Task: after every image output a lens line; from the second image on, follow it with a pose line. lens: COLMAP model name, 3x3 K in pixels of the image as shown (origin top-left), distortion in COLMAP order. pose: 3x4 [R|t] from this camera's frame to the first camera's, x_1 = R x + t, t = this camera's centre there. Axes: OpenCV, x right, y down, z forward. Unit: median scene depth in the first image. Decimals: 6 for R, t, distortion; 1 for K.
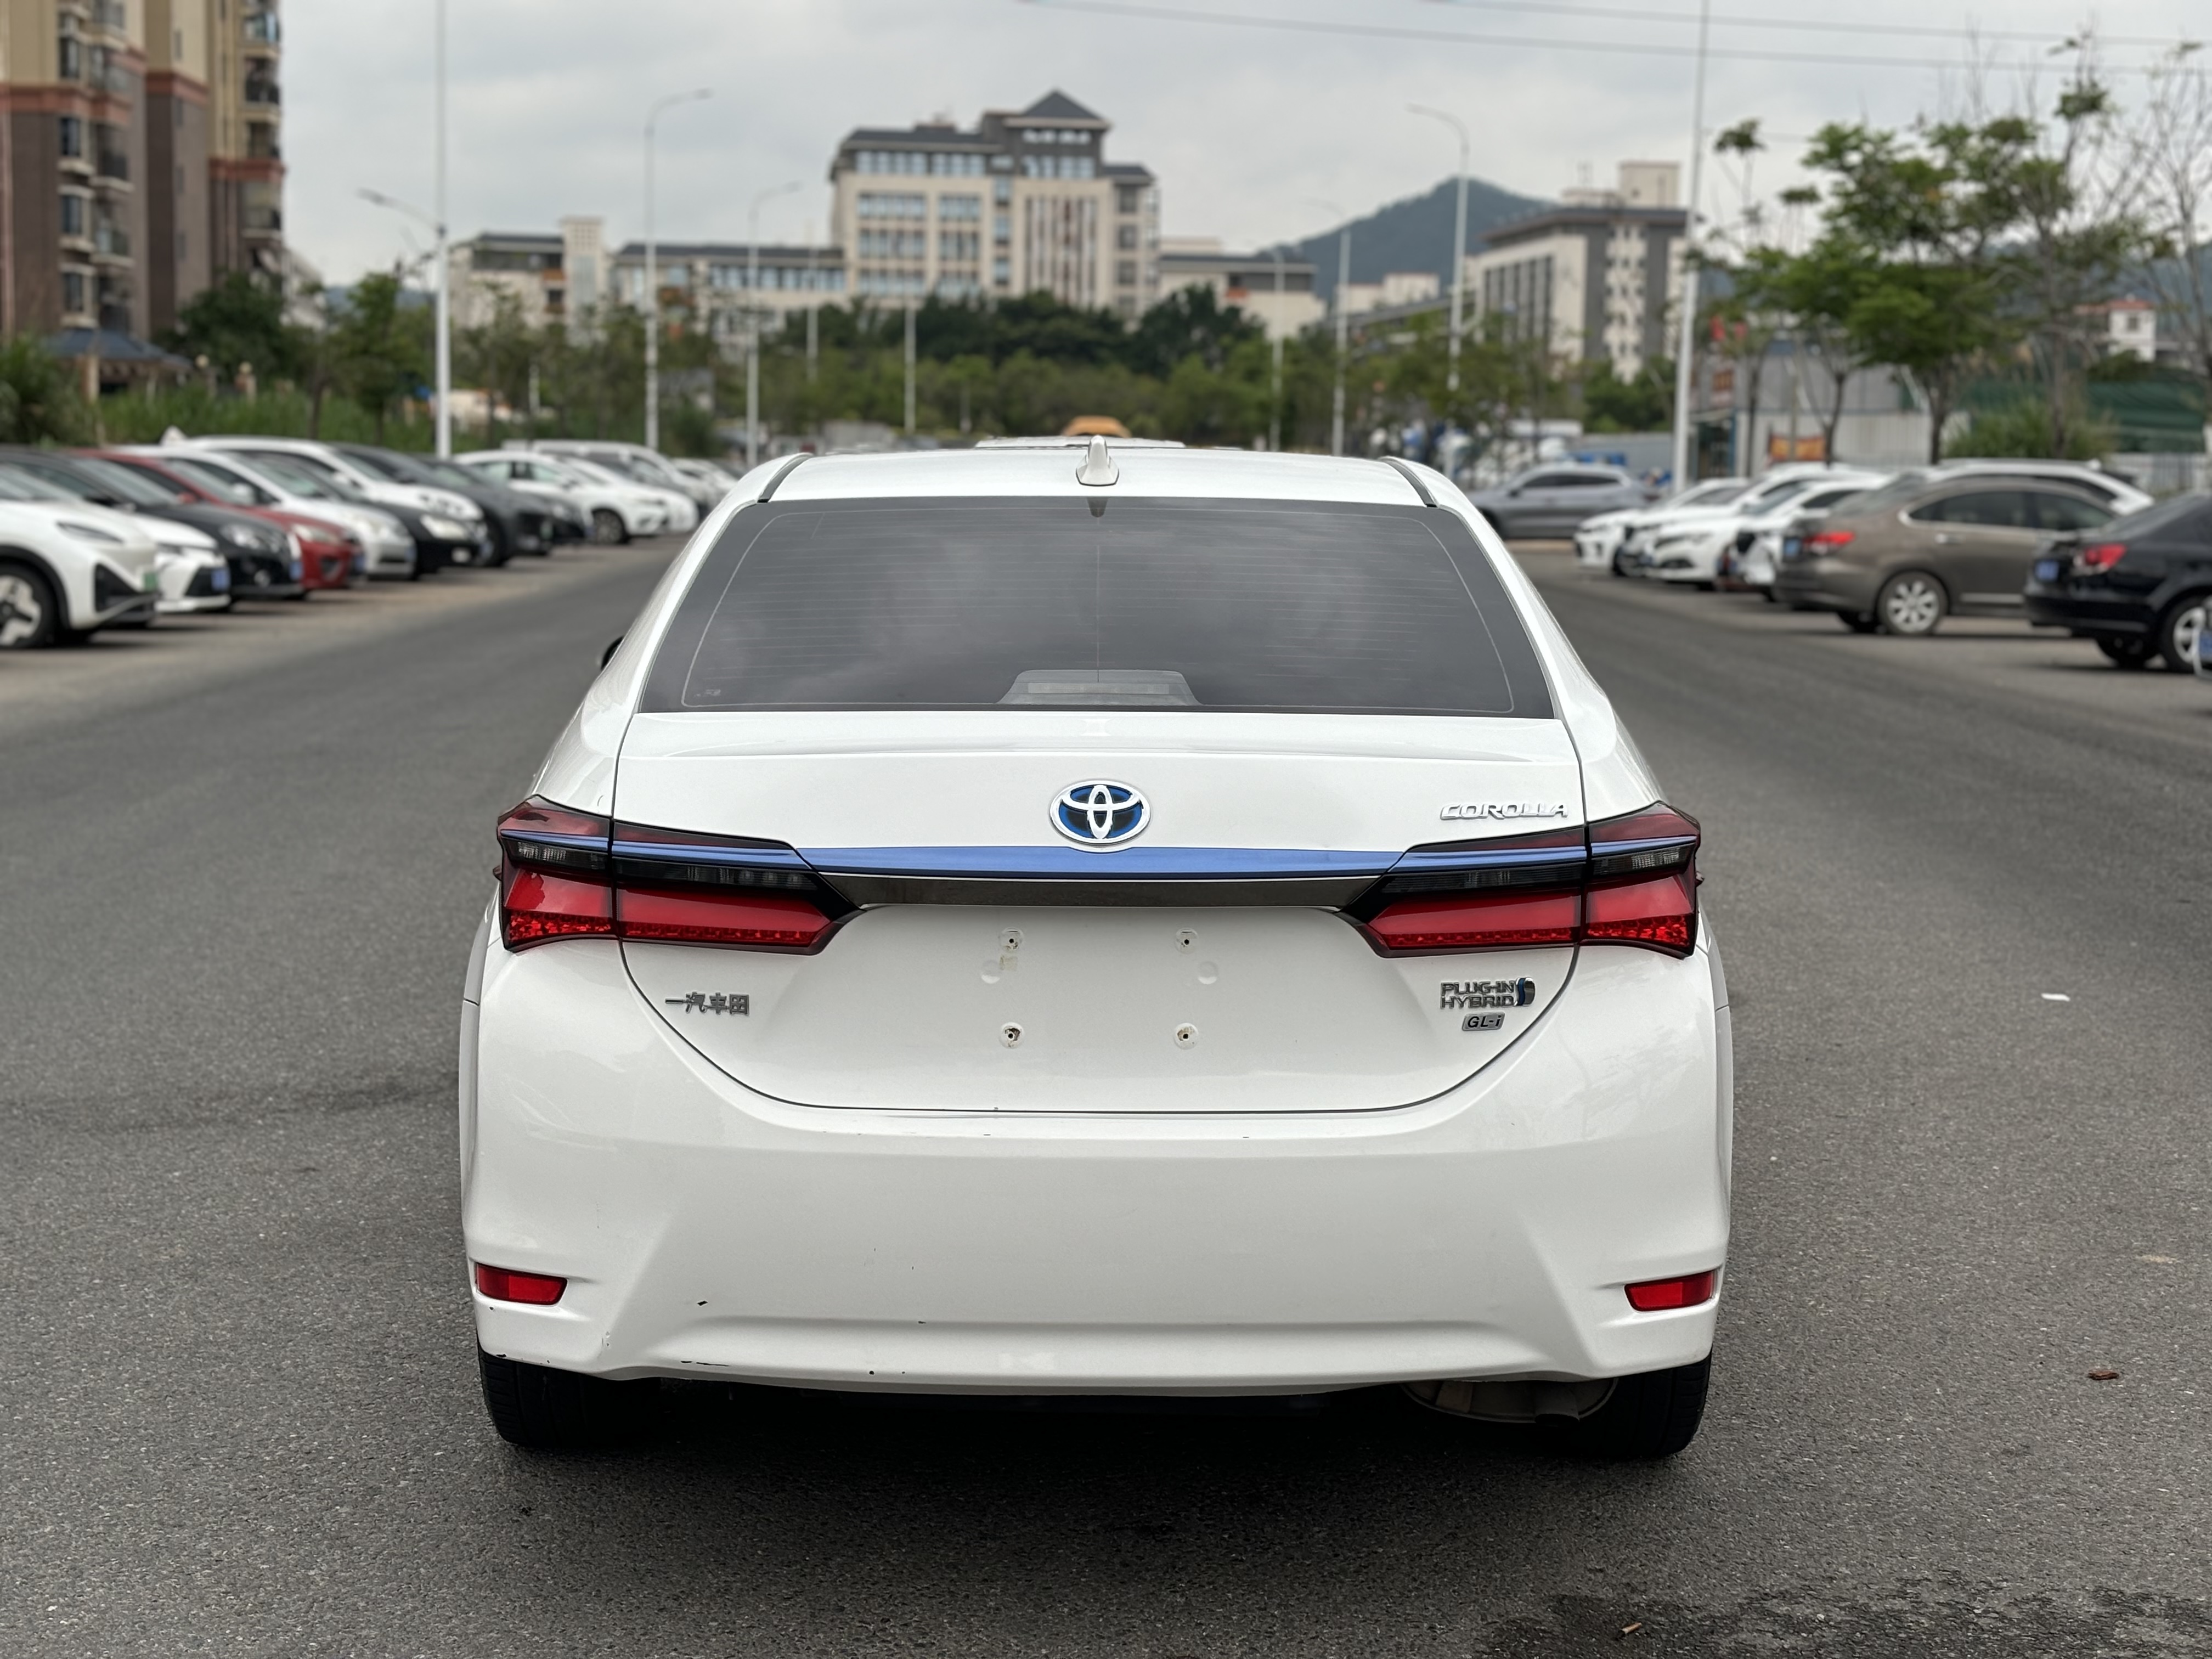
lens RADIAL K [[3410.5, 0, 1114.3], [0, 3410.5, 827.8], [0, 0, 1]] dist [0.086420, 0.000000]
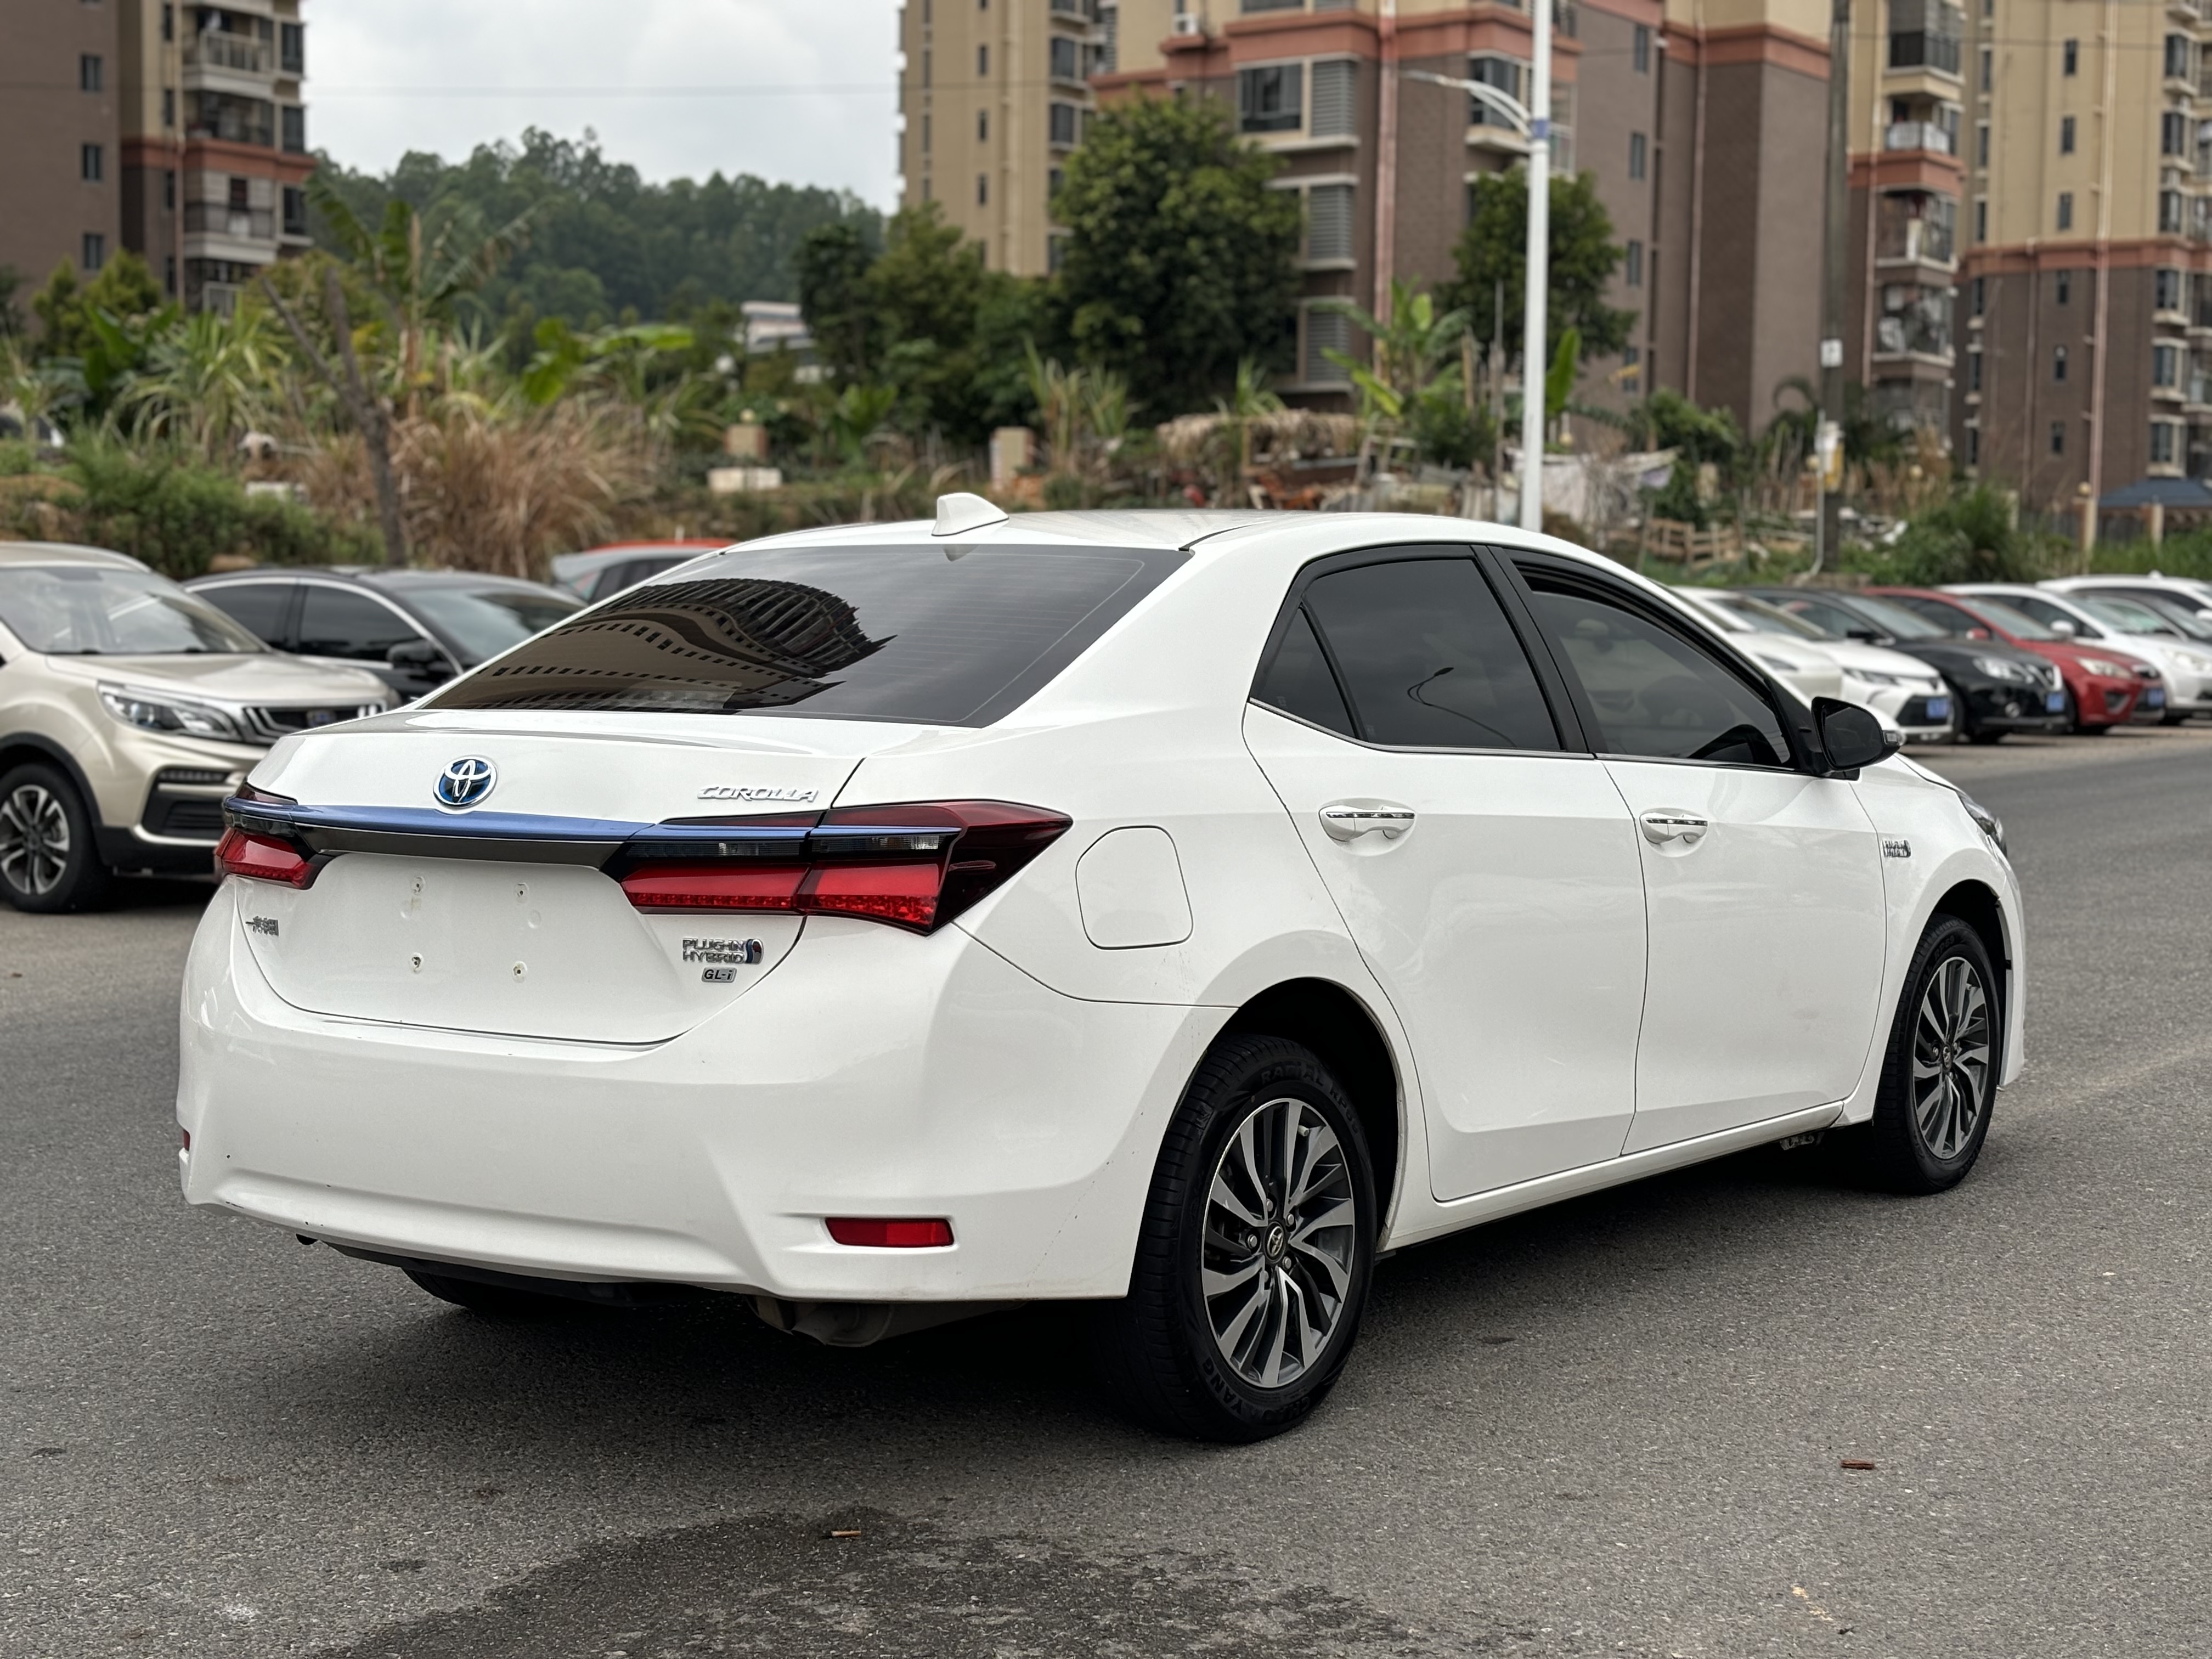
lens RADIAL K [[3410.5, 0, 1100.6], [0, 3410.5, 911.5], [0, 0, 1]] dist [0.086420, 0.000000]
pose [[0.801085, 0.047756, -0.596643, 0.139806], [-0.060514, 0.998166, -0.001355, 0.004565], [0.595484, 0.037191, 0.802506, 0.024280]]
